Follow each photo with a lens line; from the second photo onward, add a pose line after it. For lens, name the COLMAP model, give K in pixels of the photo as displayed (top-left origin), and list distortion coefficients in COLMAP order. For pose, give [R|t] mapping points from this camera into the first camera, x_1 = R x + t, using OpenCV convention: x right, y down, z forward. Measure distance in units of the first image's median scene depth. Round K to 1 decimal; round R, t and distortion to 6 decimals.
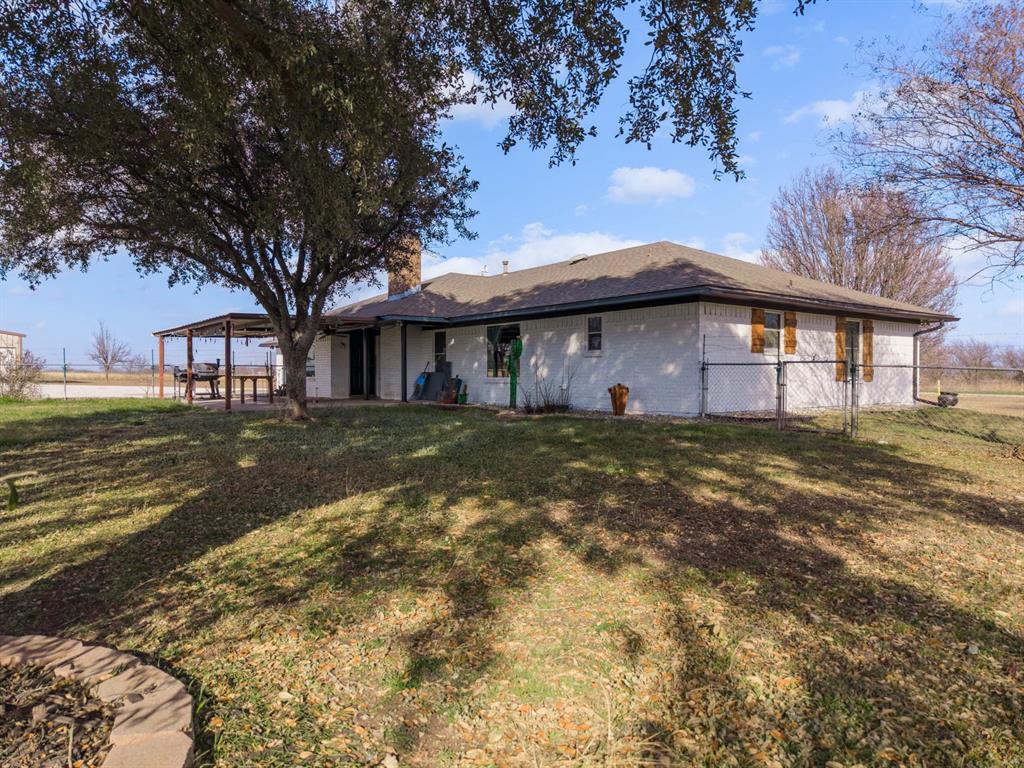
lens RADIAL K [[673.3, 0, 512.0], [0, 673.3, 384.0], [0, 0, 1]] dist [0.029911, -0.029756]
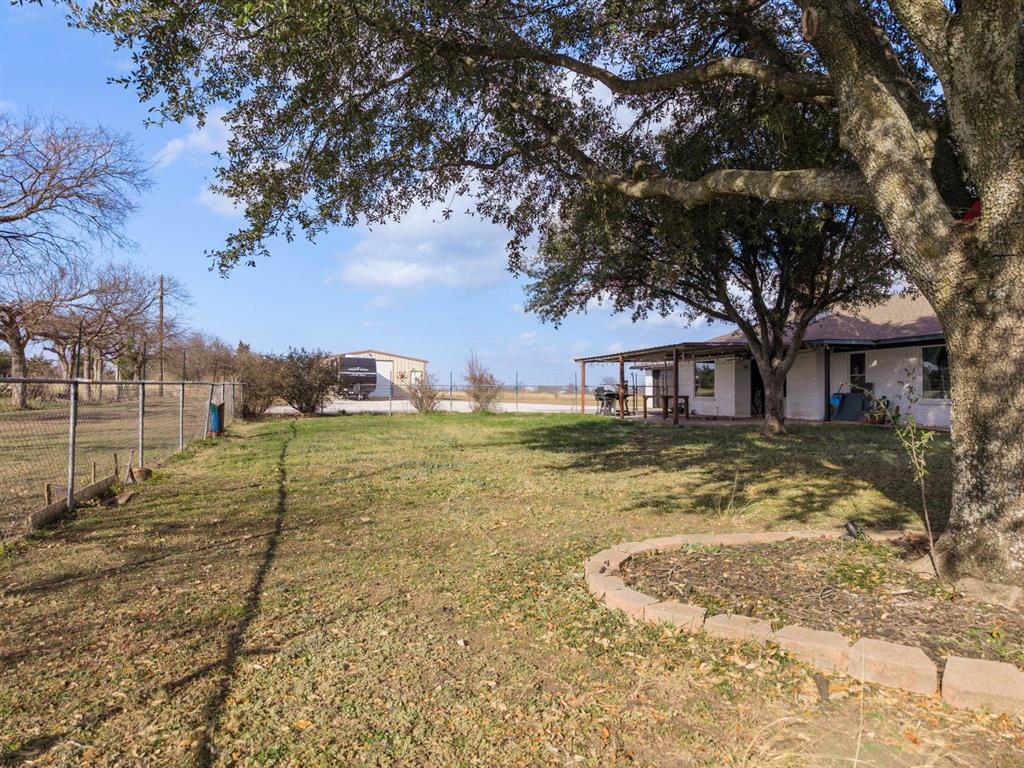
lens RADIAL K [[673.3, 0, 512.0], [0, 673.3, 384.0], [0, 0, 1]] dist [0.029911, -0.029756]
pose [[0.910458, -0.000832, -0.413601, -0.157552], [-0.011053, 0.999592, -0.026342, 0.001380], [0.413454, 0.028555, 0.910077, -0.148070]]
